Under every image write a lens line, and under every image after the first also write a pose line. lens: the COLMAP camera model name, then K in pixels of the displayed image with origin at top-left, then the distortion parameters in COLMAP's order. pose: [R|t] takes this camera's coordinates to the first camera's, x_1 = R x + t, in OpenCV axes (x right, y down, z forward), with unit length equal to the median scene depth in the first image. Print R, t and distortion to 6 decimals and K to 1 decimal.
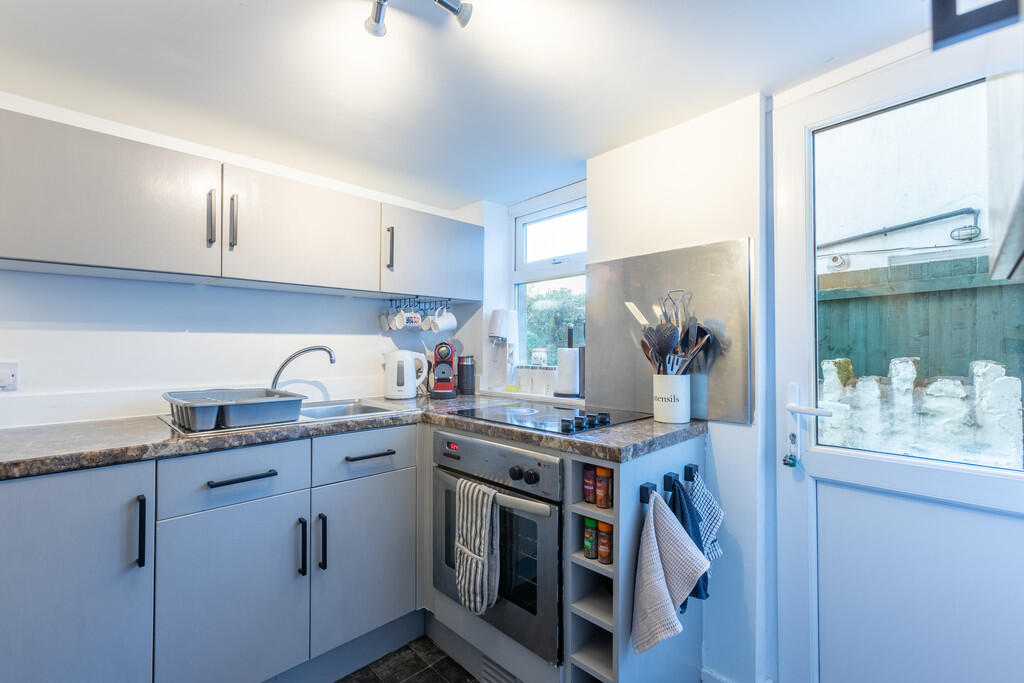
lens RADIAL K [[441.6, 0, 514.4], [0, 441.6, 345.2], [0, 0, 1]] dist [0.000263, 0.002373]
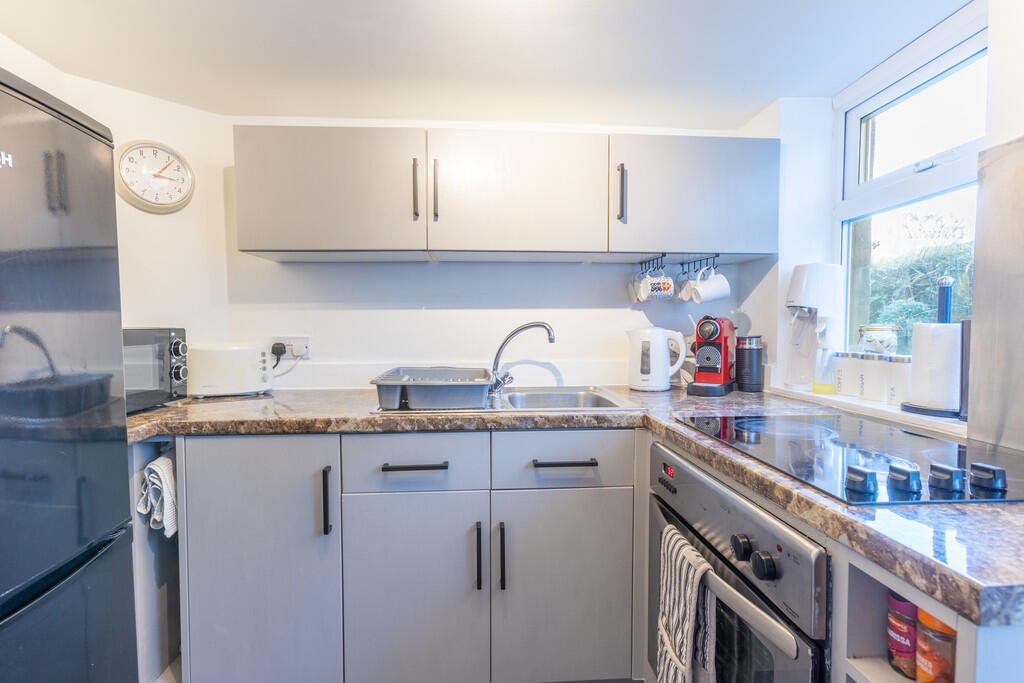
lens RADIAL K [[471.3, 0, 519.1], [0, 471.3, 341.9], [0, 0, 1]] dist [-0.012752, 0.011505]
pose [[0.761390, 0.019540, -0.647999, 0.147527], [0.005844, 0.999298, 0.037000, 0.007220], [0.648268, -0.031958, 0.760742, 0.334785]]
